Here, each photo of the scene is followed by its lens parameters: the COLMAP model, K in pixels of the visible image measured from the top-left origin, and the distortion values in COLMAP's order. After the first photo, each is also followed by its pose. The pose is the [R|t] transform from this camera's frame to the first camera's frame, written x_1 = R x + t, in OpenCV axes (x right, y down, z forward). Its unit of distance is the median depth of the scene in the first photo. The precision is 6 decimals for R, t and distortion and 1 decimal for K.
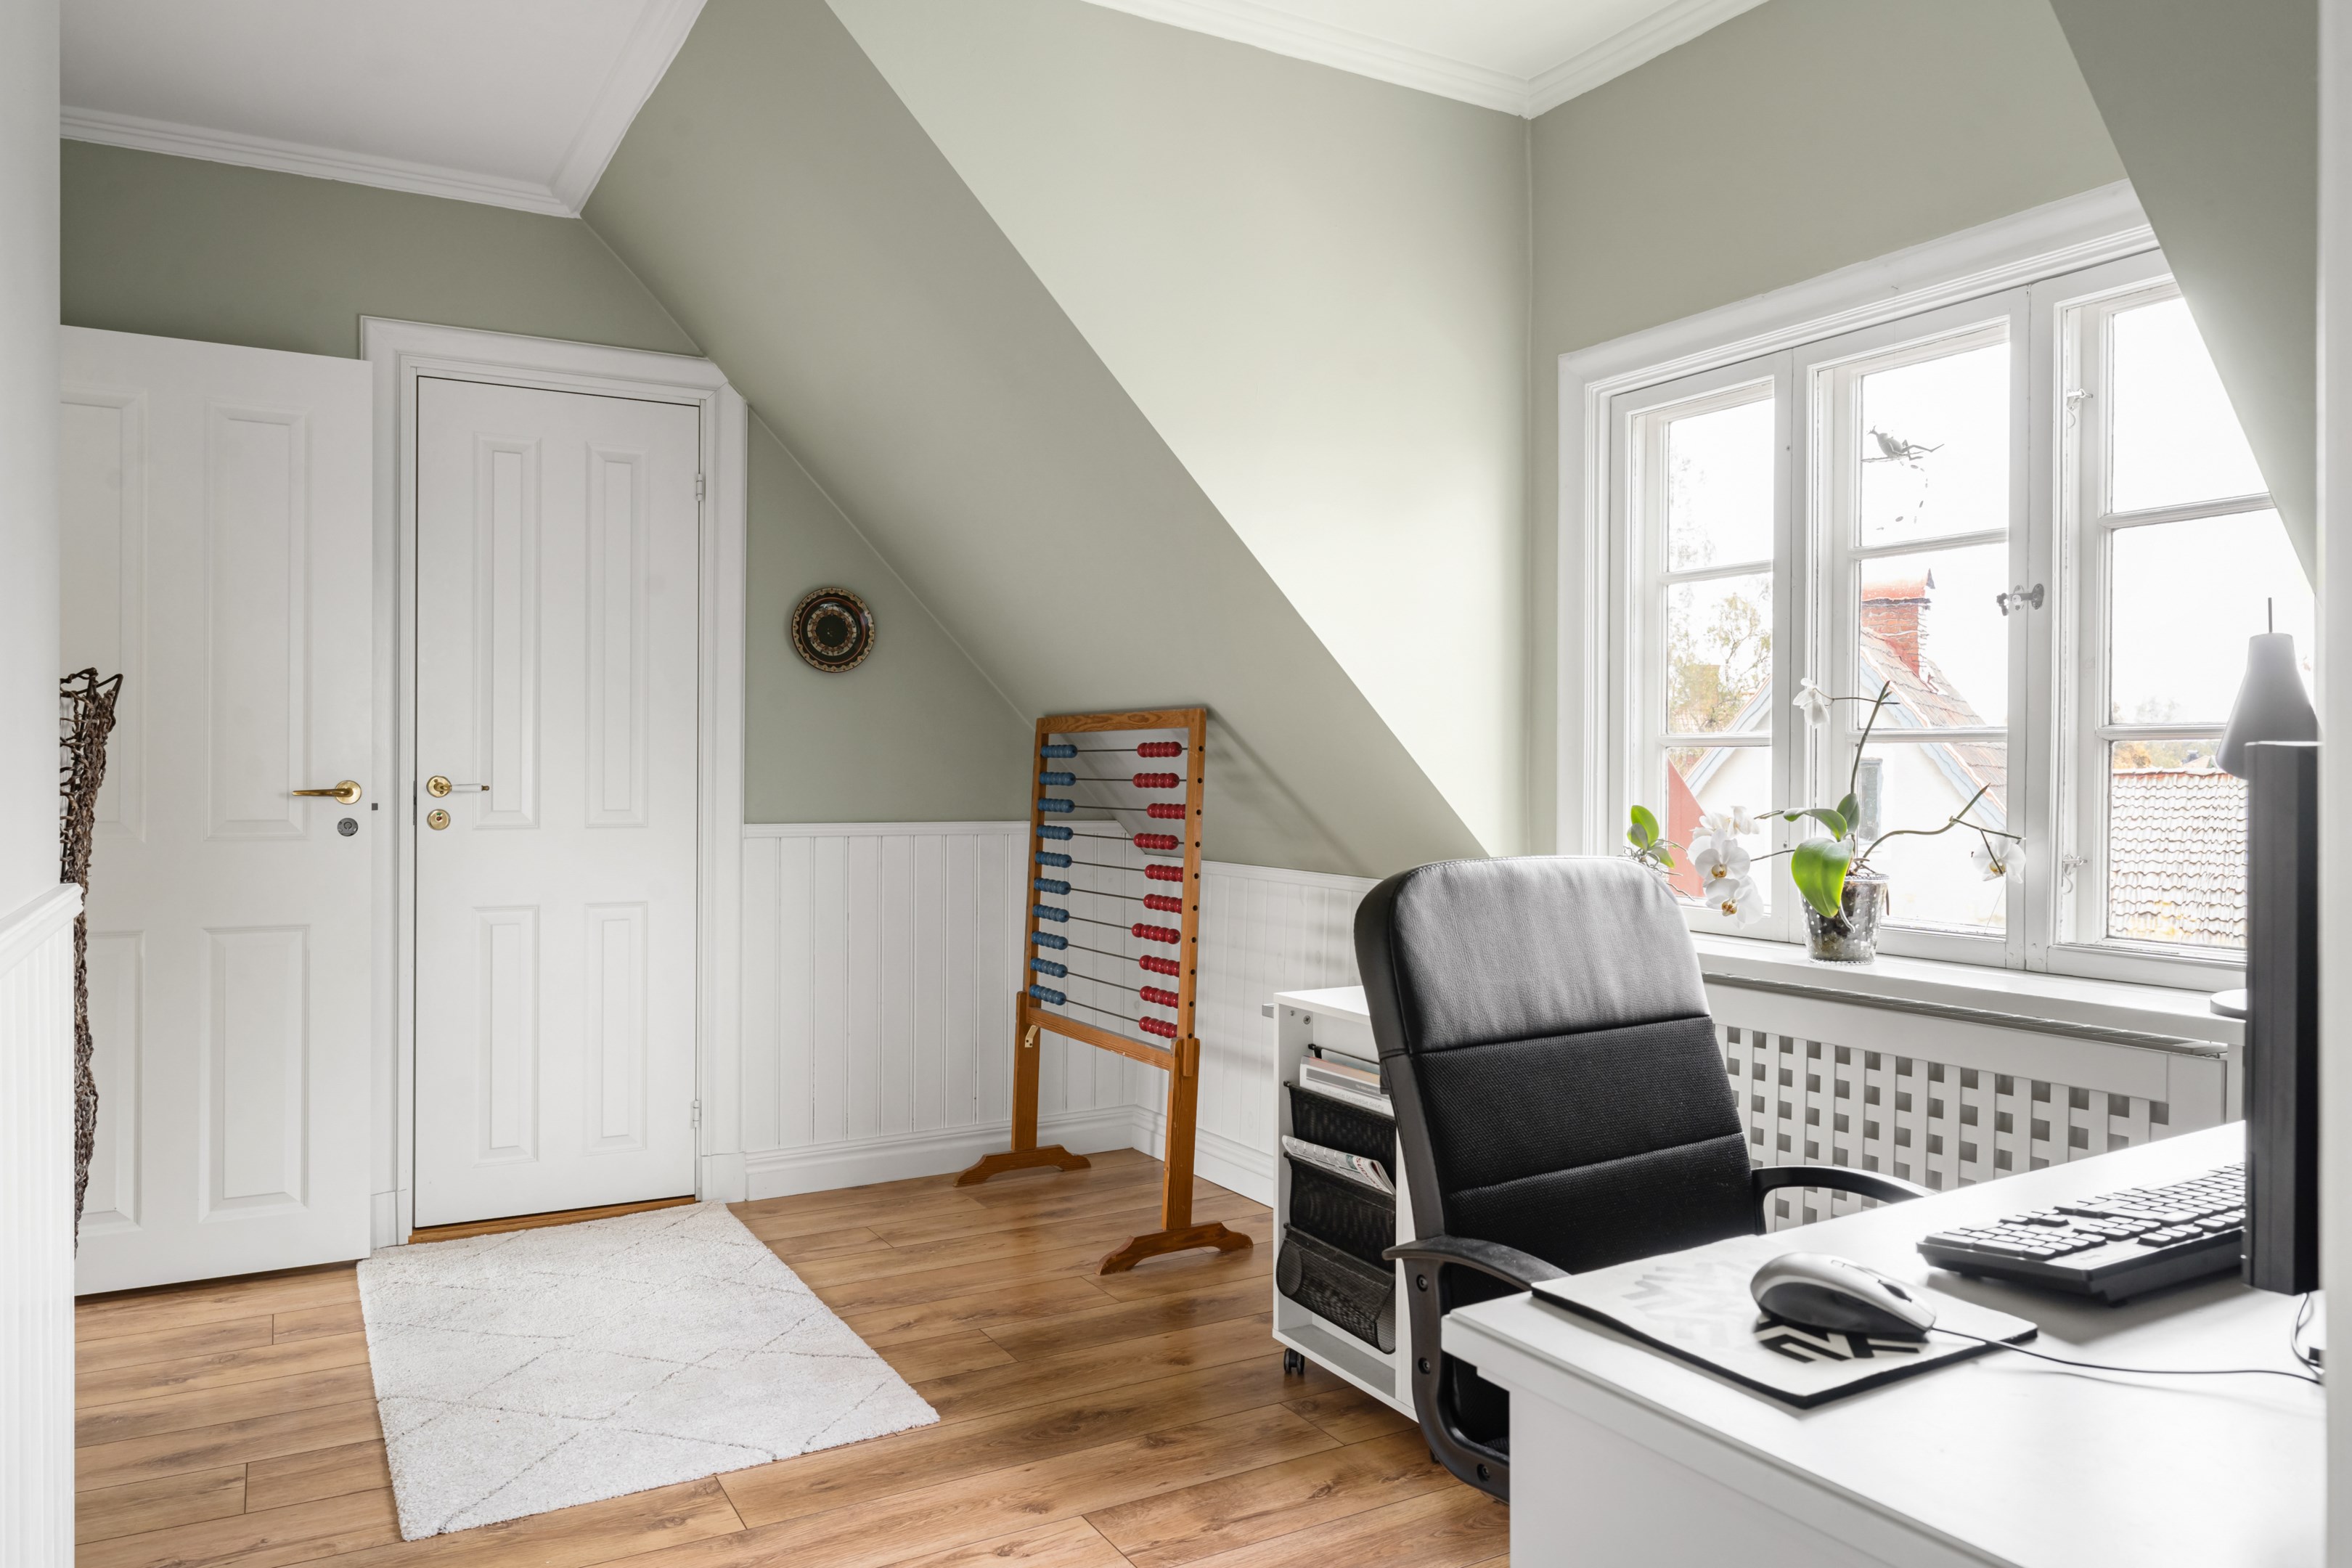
lens RADIAL K [[1626.9, 0, 1176.0], [0, 1626.9, 784.0], [0, 0, 1]] dist [-0.002865, 0.000500]
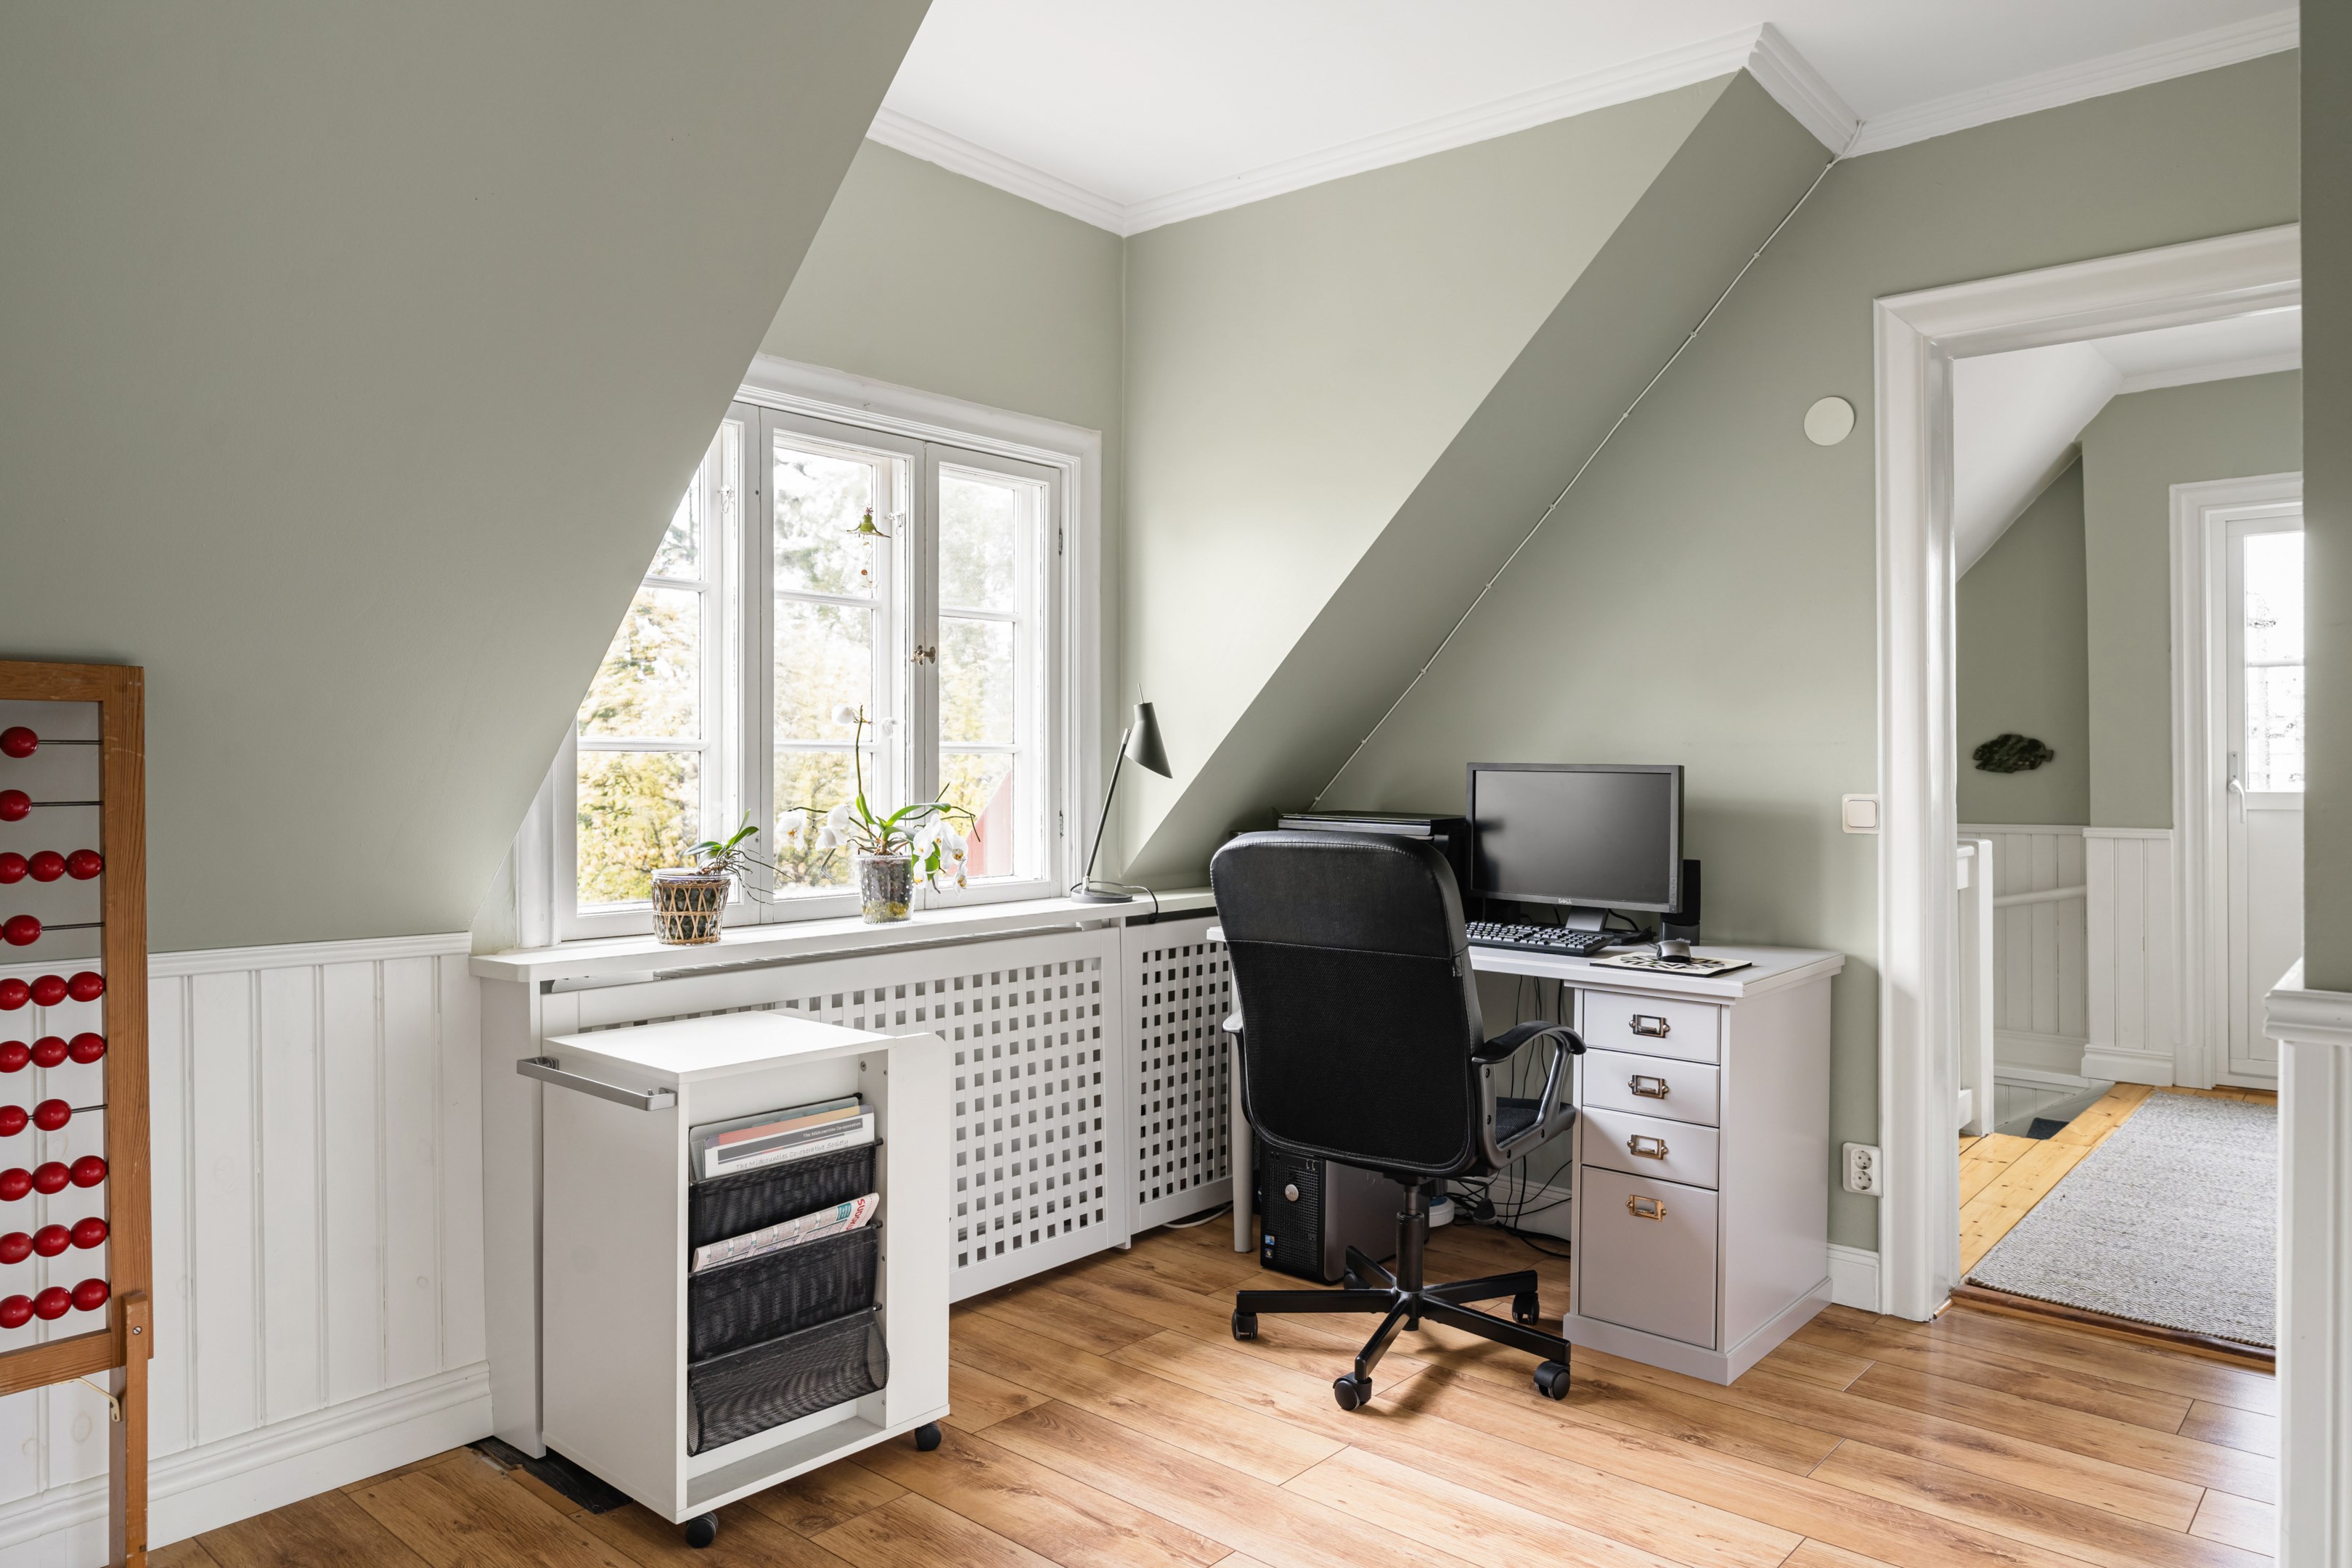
lens RADIAL K [[1520.0, 0, 1176.0], [0, 1520.0, 784.0], [0, 0, 1]] dist [-0.001244, -0.000368]
pose [[-0.341014, -0.016336, 0.939916, -0.719485], [0.005720, 0.999794, 0.019452, -0.020172], [-0.940041, 0.012010, -0.340850, 1.071168]]
